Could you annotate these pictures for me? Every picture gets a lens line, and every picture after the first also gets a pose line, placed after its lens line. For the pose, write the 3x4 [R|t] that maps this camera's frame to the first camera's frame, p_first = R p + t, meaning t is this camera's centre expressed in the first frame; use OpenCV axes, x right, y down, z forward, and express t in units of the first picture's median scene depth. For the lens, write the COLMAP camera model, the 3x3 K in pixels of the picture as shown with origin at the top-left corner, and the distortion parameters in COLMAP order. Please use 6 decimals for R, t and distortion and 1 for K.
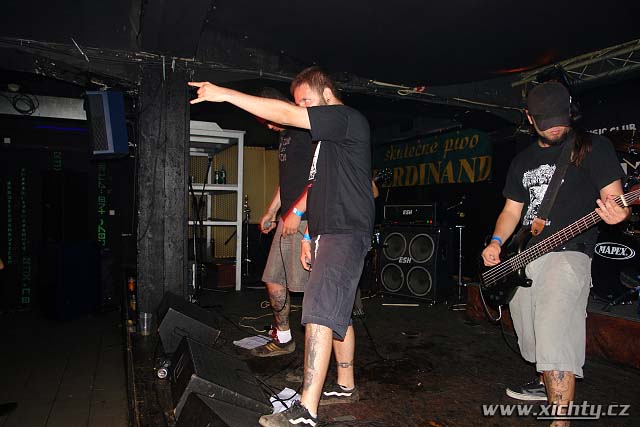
lens RADIAL K [[446.8, 0, 319.4], [0, 446.8, 213.8], [0, 0, 1]] dist [-0.093184, 0.062942]
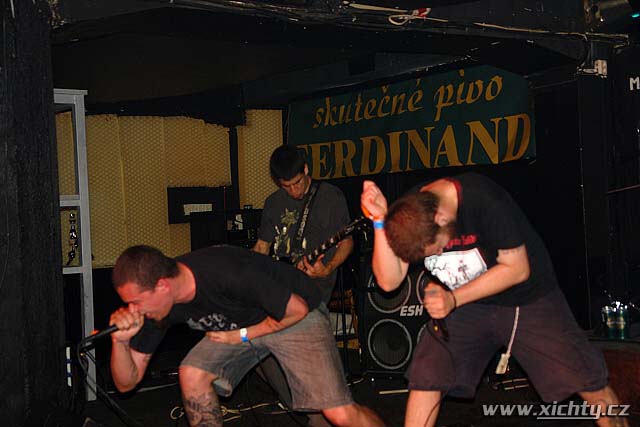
lens RADIAL K [[998.7, 0, 324.2], [0, 998.7, 214.8], [0, 0, 1]] dist [0.094390, 0.000000]
pose [[0.974115, -0.062391, 0.217270, -0.165033], [0.066334, 0.997738, -0.010895, -0.010531], [-0.216099, 0.025025, 0.976051, -0.201187]]
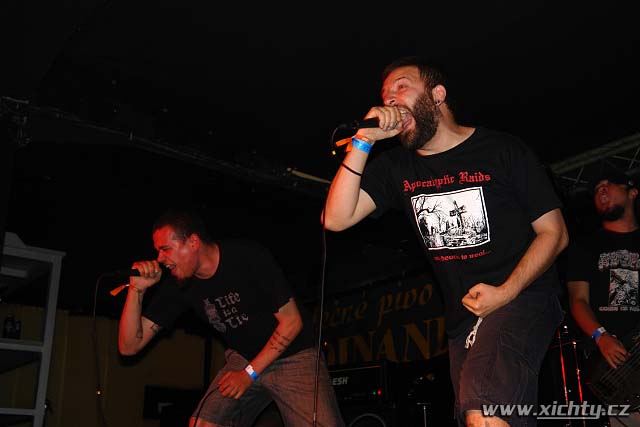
lens RADIAL K [[792.2, 0, 321.6], [0, 792.2, 215.3], [0, 0, 1]] dist [0.064679, 0.000000]
pose [[0.971360, 0.058966, 0.230180, -0.085016], [0.020619, 0.944147, -0.328878, 0.127283], [-0.236717, 0.324205, 0.915891, -0.072508]]
